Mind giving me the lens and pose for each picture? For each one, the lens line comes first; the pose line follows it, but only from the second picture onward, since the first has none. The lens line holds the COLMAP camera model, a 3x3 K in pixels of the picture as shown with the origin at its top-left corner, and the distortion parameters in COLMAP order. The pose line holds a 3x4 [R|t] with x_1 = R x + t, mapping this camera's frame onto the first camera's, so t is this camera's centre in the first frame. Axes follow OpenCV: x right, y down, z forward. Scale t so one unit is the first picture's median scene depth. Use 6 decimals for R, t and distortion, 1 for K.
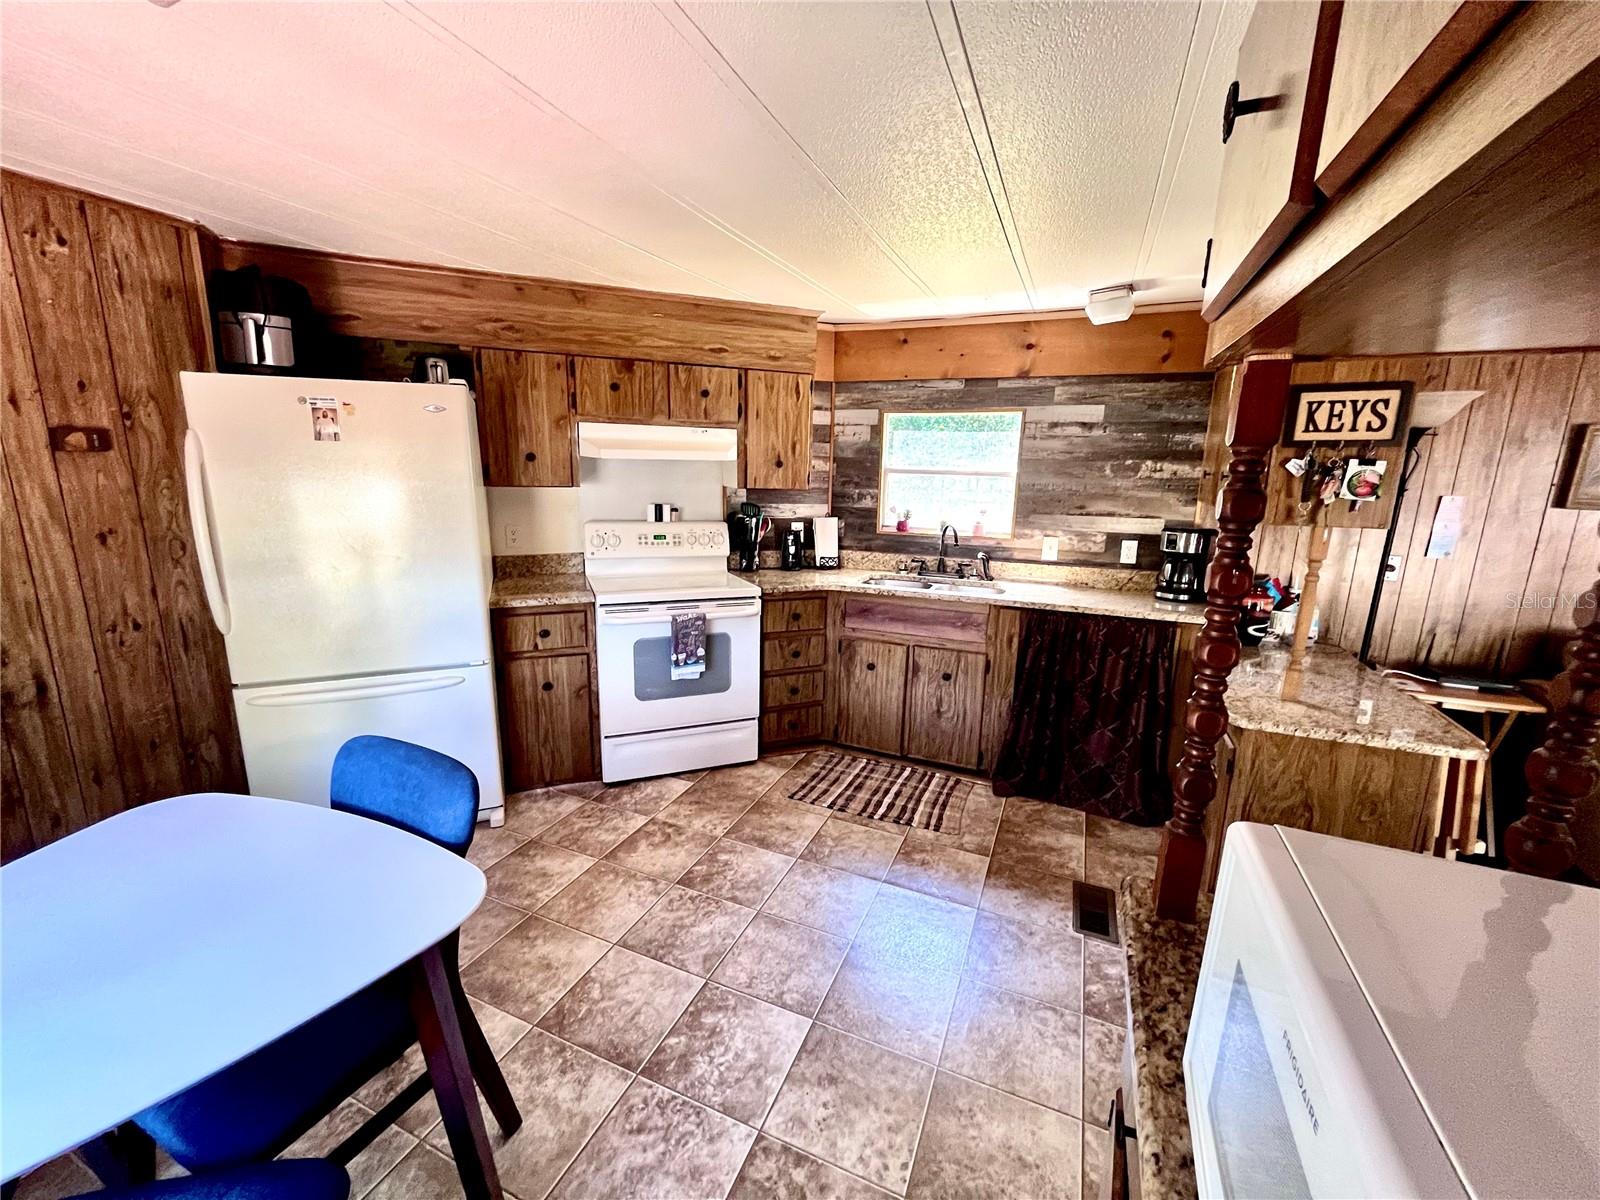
lens RADIAL K [[645.6, 0, 800.9], [0, 645.6, 604.1], [0, 0, 1]] dist [-0.002387, -0.000011]
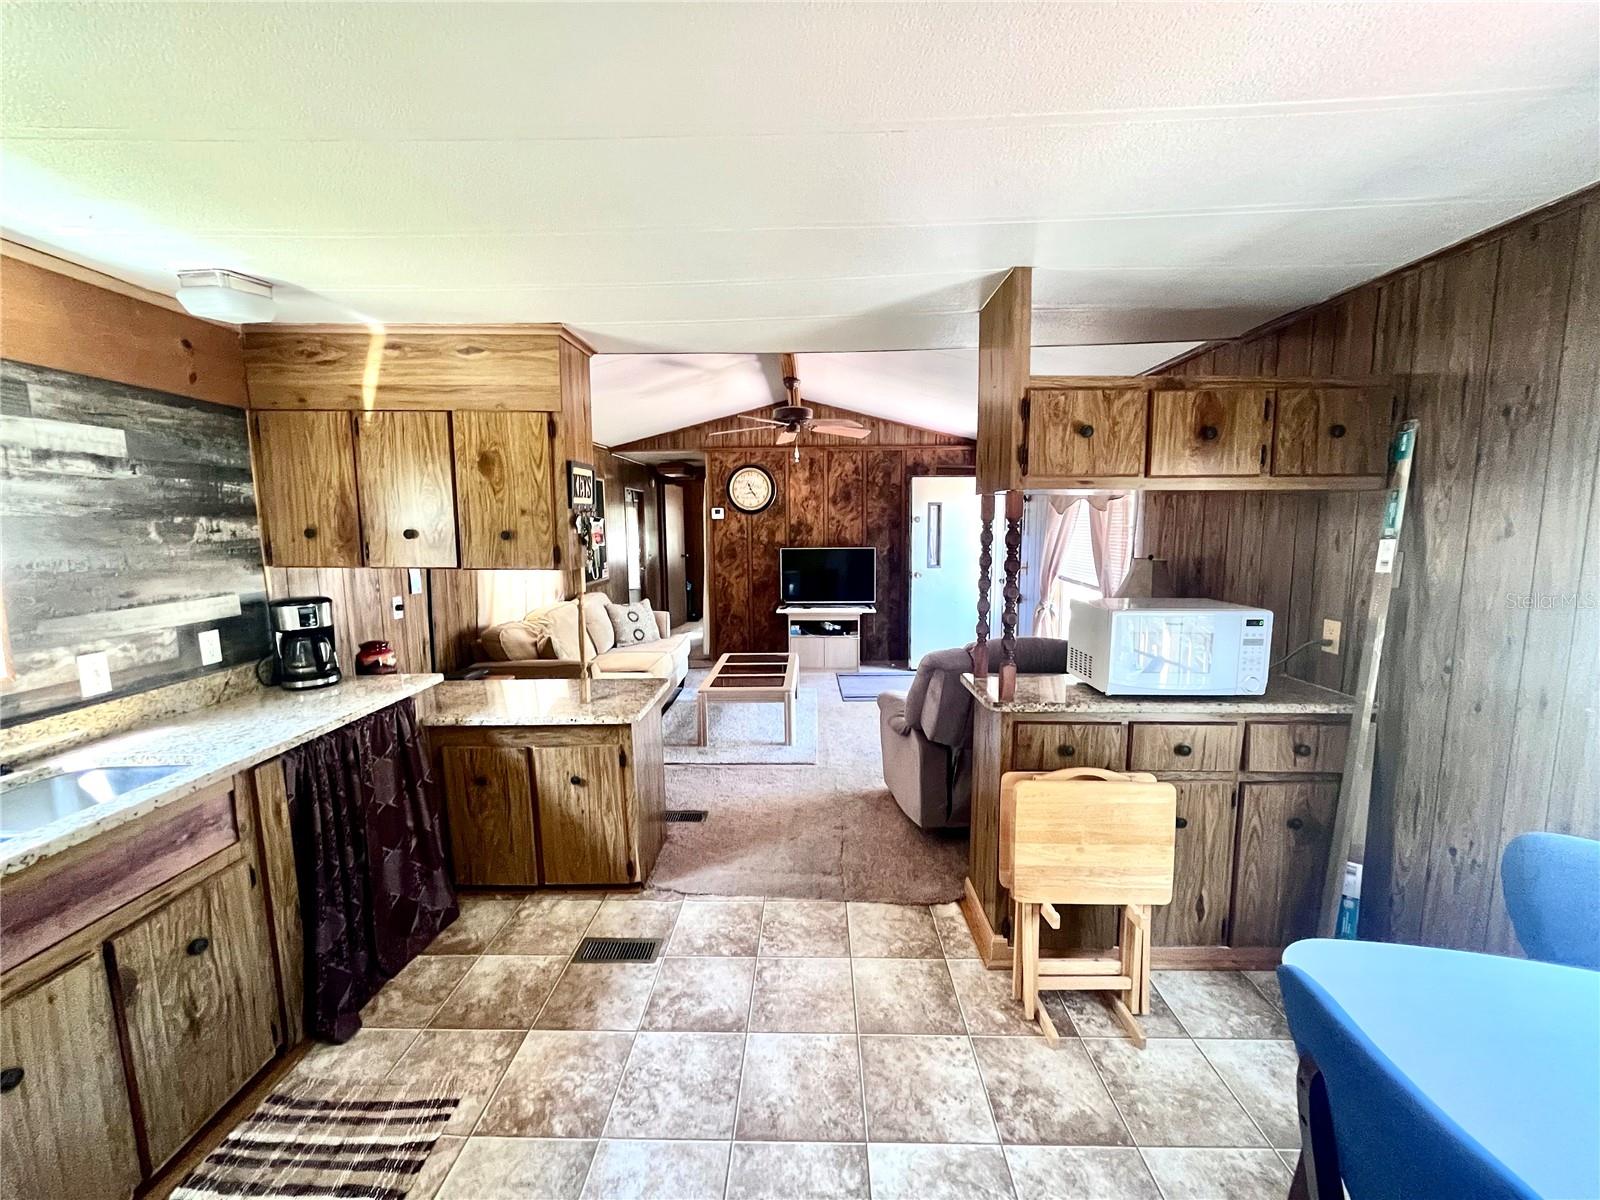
lens RADIAL K [[645.6, 0, 803.1], [0, 645.6, 602.1], [0, 0, 1]] dist [-0.002387, -0.000011]
pose [[-0.382382, -0.130720, 0.914711, -0.396053], [0.193928, 0.956541, 0.217766, -0.168731], [-0.903425, 0.260658, -0.340413, 0.707397]]
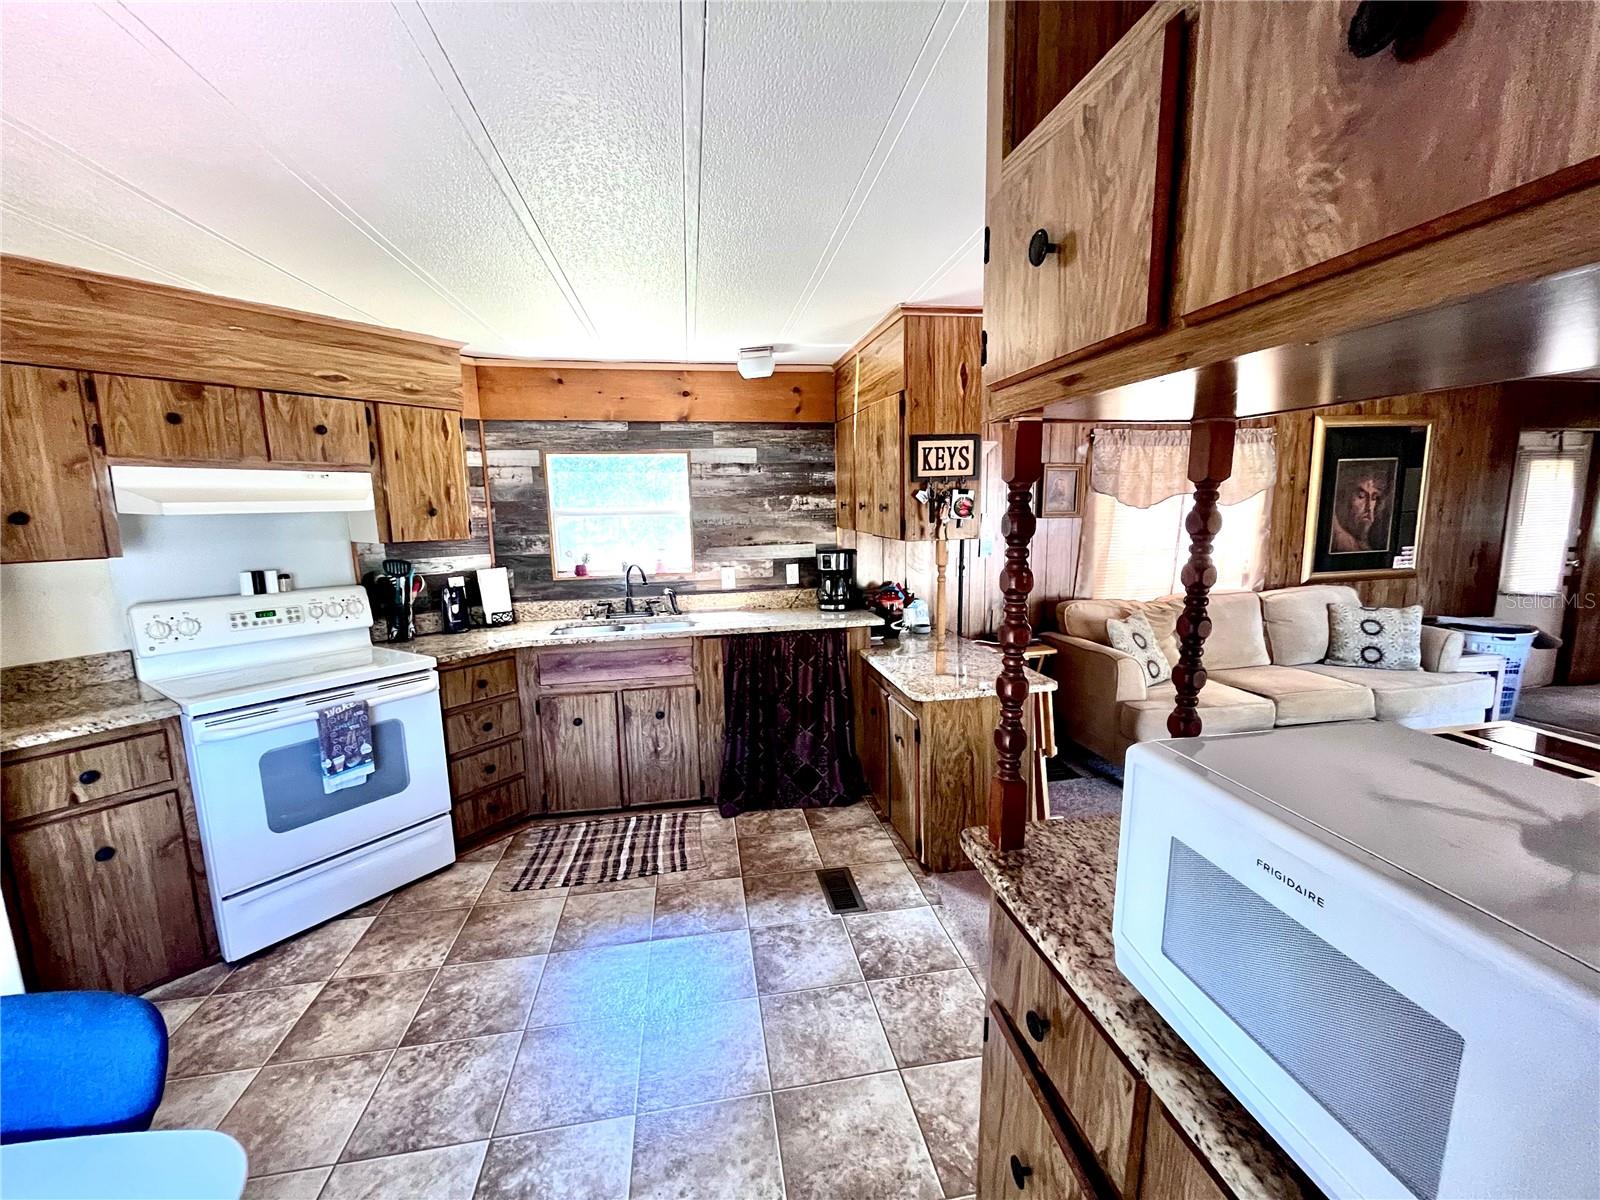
lens RADIAL K [[645.6, 0, 801.5], [0, 645.6, 603.7], [0, 0, 1]] dist [-0.002387, -0.000011]
pose [[0.836260, -0.119781, 0.535091, -0.109729], [0.151153, 0.988397, -0.014973, -0.009838], [-0.527089, 0.093402, 0.844662, 0.026738]]
